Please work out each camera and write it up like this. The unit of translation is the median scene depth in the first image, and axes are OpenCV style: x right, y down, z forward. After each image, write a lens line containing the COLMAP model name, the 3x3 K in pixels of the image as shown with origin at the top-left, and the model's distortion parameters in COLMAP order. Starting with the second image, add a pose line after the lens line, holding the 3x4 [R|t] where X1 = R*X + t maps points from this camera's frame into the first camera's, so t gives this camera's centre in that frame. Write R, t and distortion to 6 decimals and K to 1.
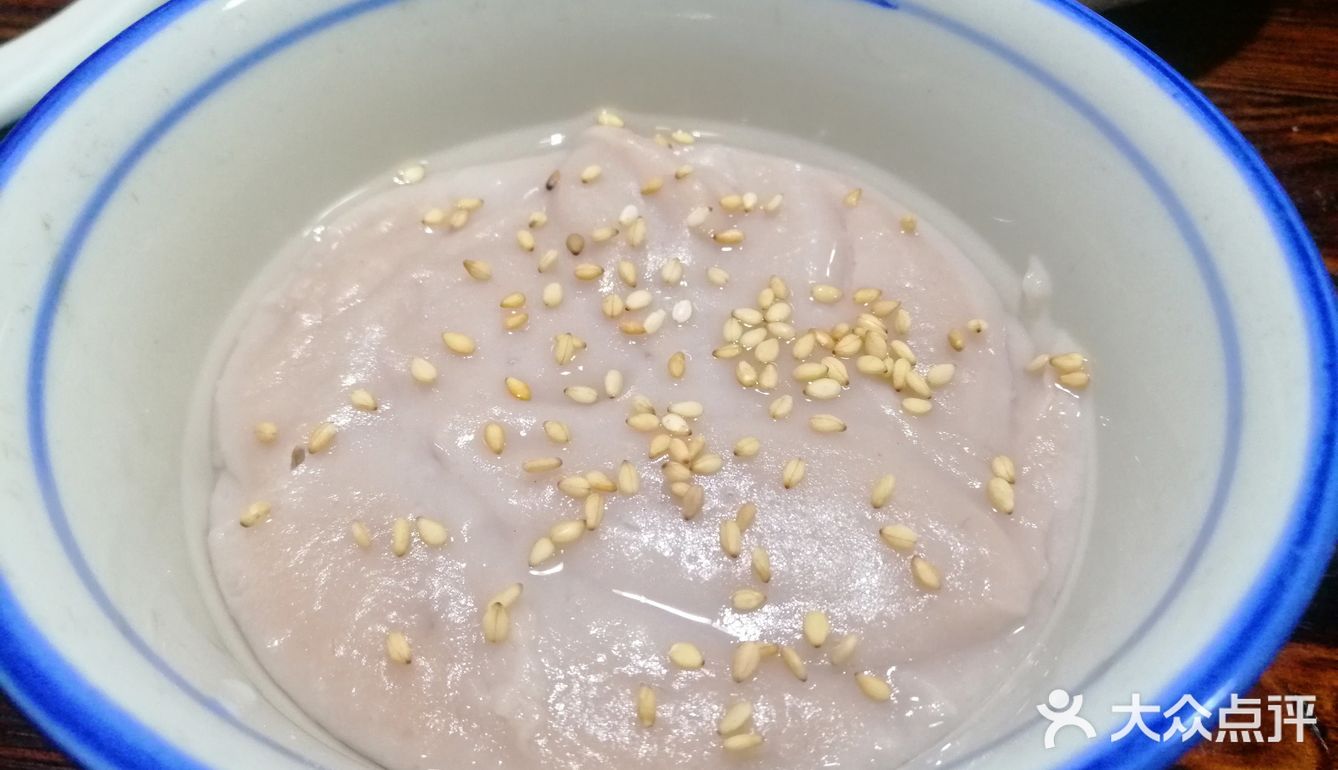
lens RADIAL K [[1010.4, 0, 669.0], [0, 1010.4, 385.0], [0, 0, 1]] dist [-0.027278, 0.069409]
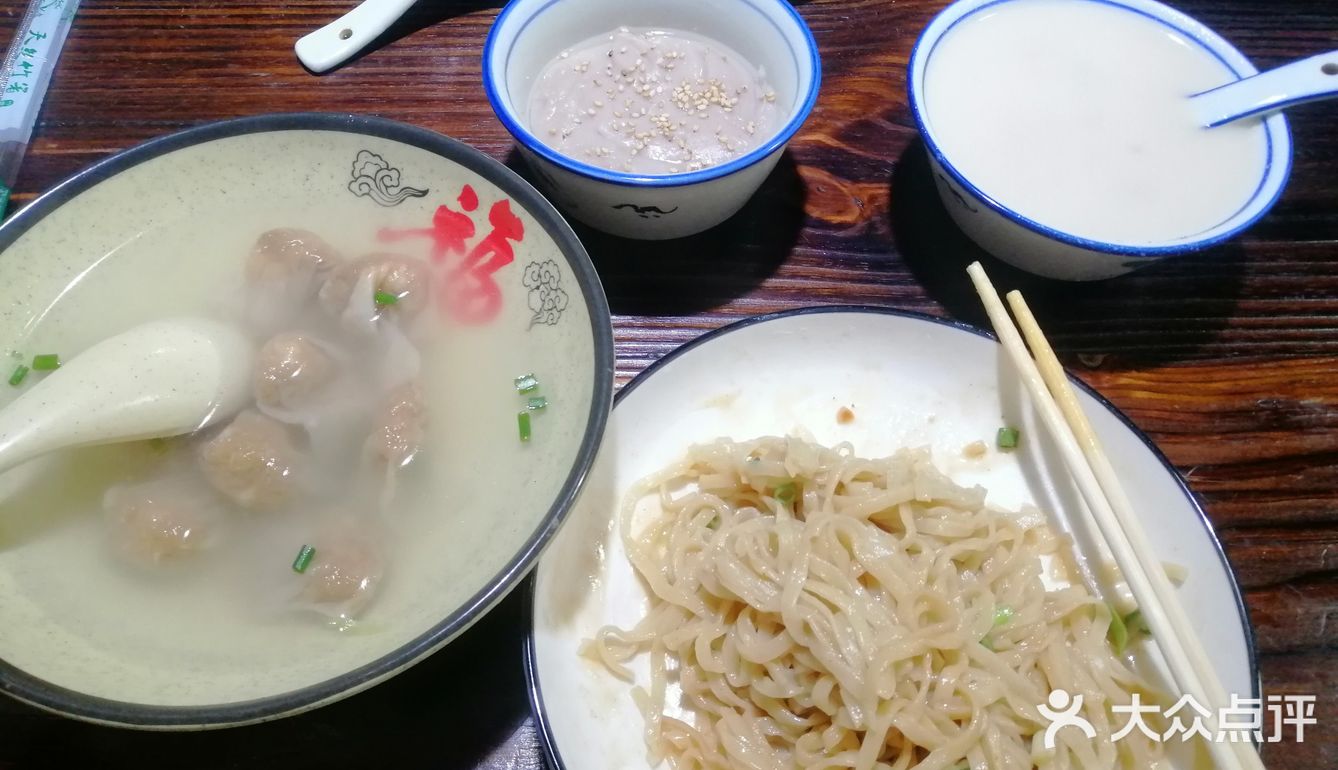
lens RADIAL K [[1010.4, 0, 669.0], [0, 1010.4, 385.0], [0, 0, 1]] dist [-0.027278, 0.069409]
pose [[0.990519, -0.109318, 0.083198, -0.352806], [0.095718, 0.983606, 0.152828, 0.396457], [-0.098541, -0.143415, 0.984745, -2.544498]]
